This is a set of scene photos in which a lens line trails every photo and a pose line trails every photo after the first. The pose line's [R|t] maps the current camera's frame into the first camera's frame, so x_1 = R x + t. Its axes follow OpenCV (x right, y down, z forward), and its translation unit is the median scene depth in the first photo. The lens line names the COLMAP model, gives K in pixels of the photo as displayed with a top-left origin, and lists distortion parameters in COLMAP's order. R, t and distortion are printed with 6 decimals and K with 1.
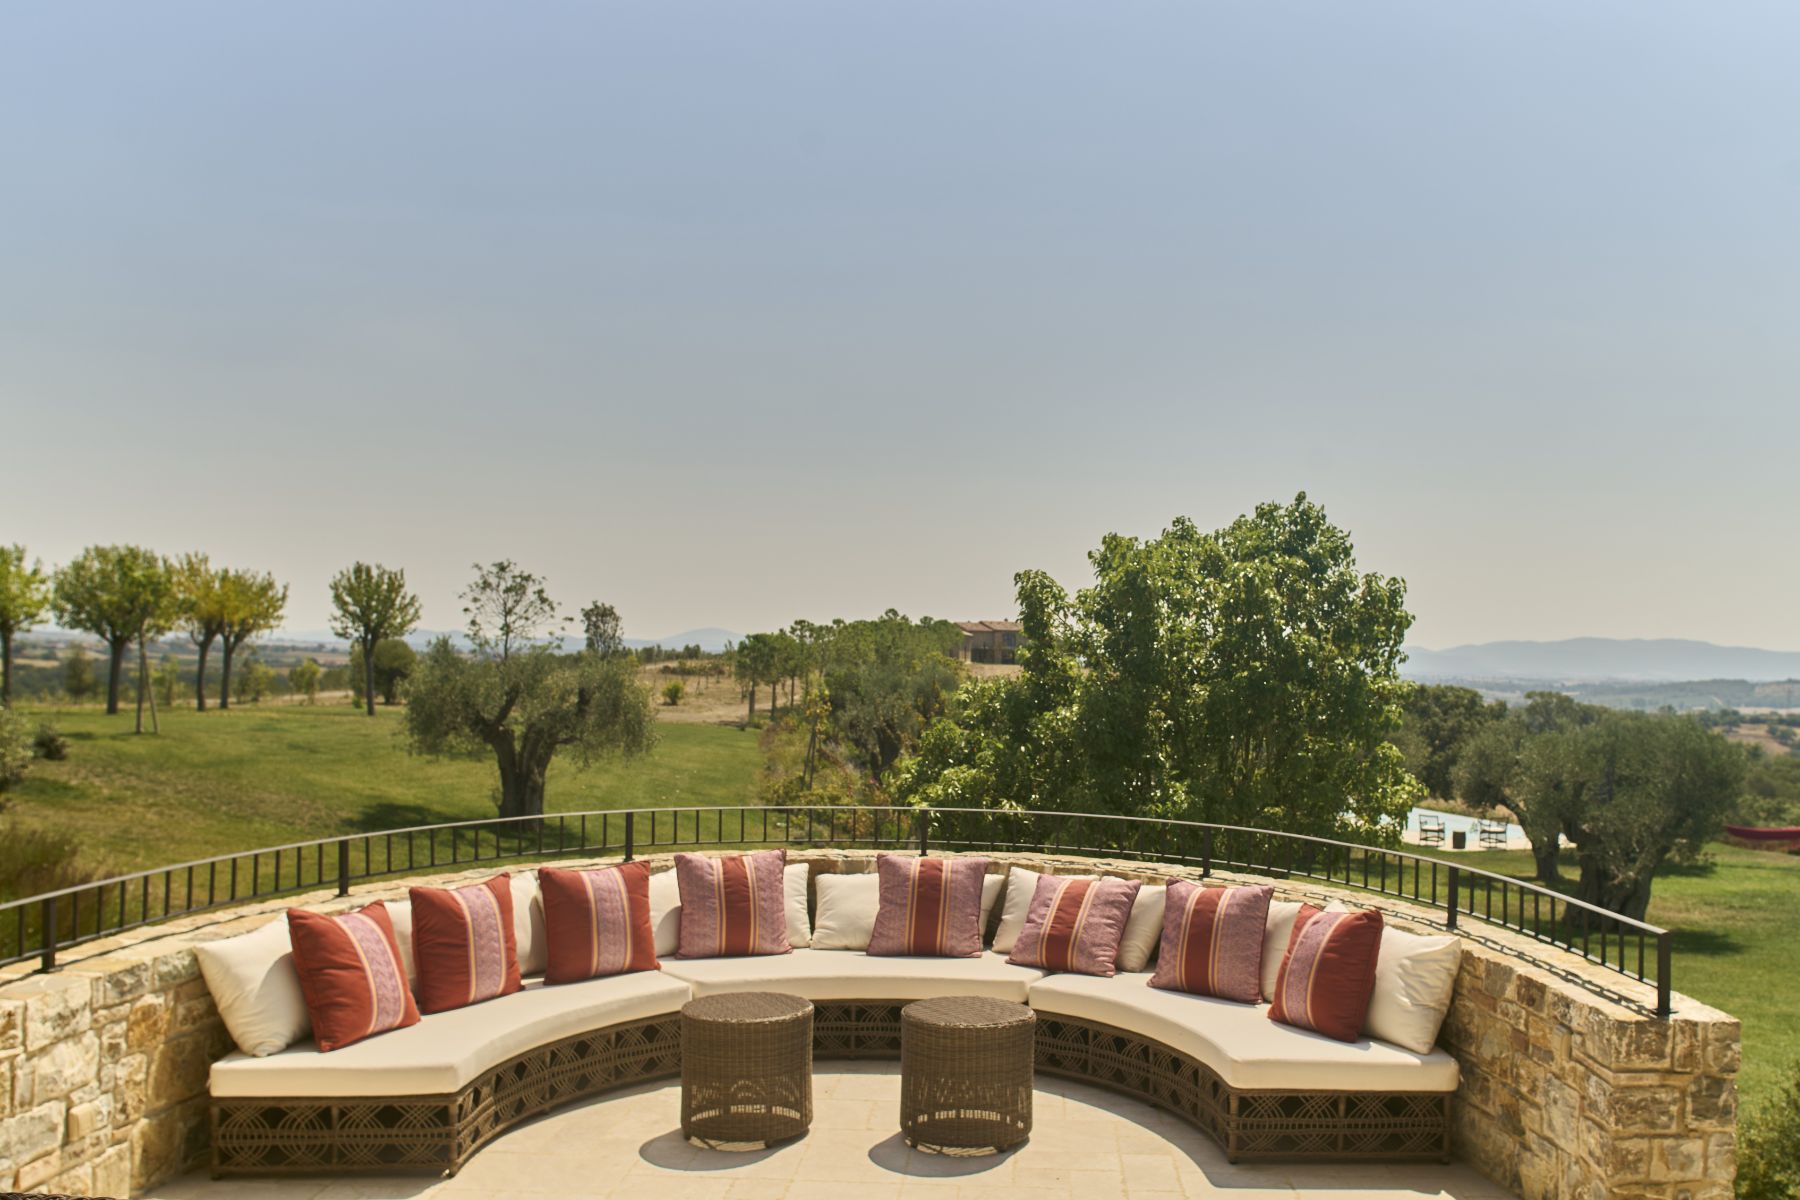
lens RADIAL K [[2353.1, 0, 900.0], [0, 2353.1, 600.0], [0, 0, 1]] dist [-0.012643, -0.017387]
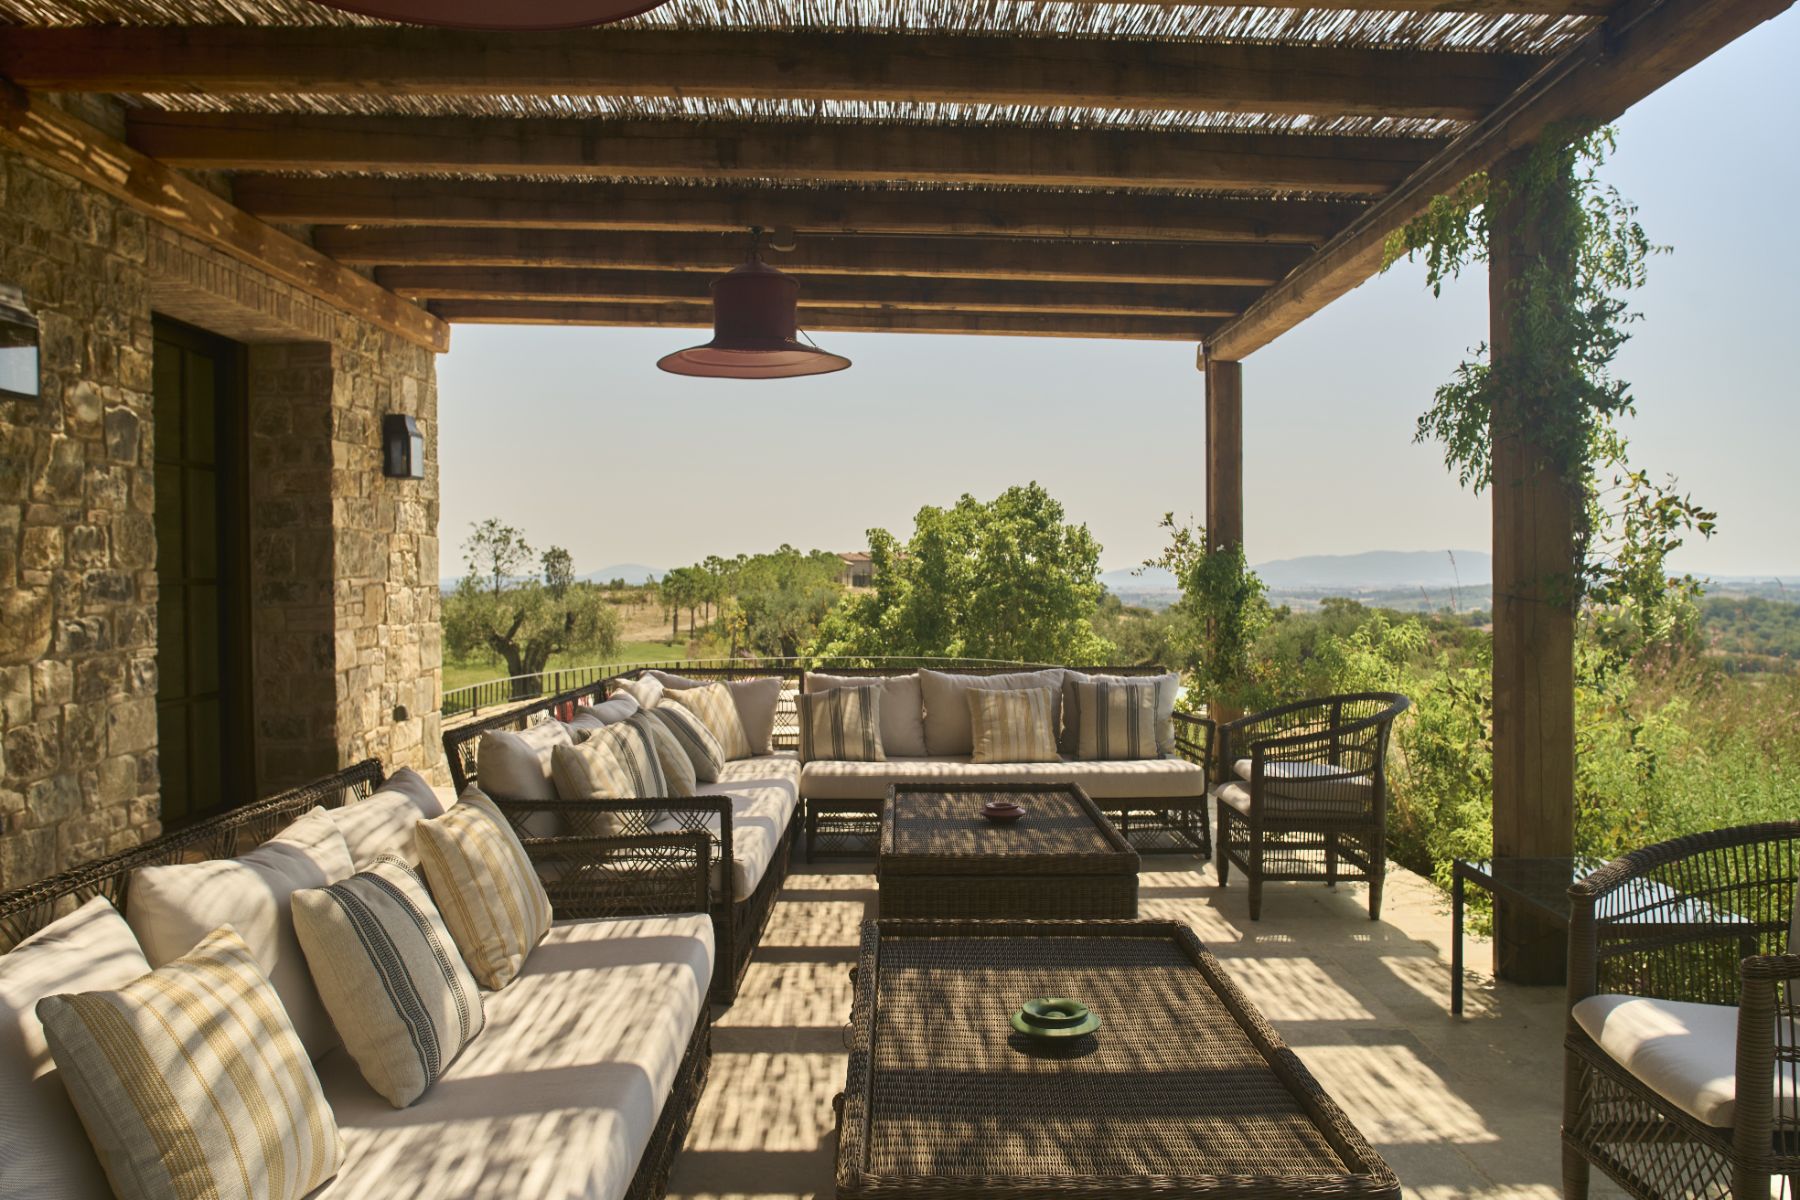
lens RADIAL K [[2353.1, 0, 900.0], [0, 2353.1, 600.0], [0, 0, 1]] dist [-0.012643, -0.017387]
pose [[0.998459, -0.028523, 0.047603, -0.004474], [0.027025, 0.999128, 0.031818, -0.006011], [-0.048470, -0.030482, 0.998359, -0.278940]]
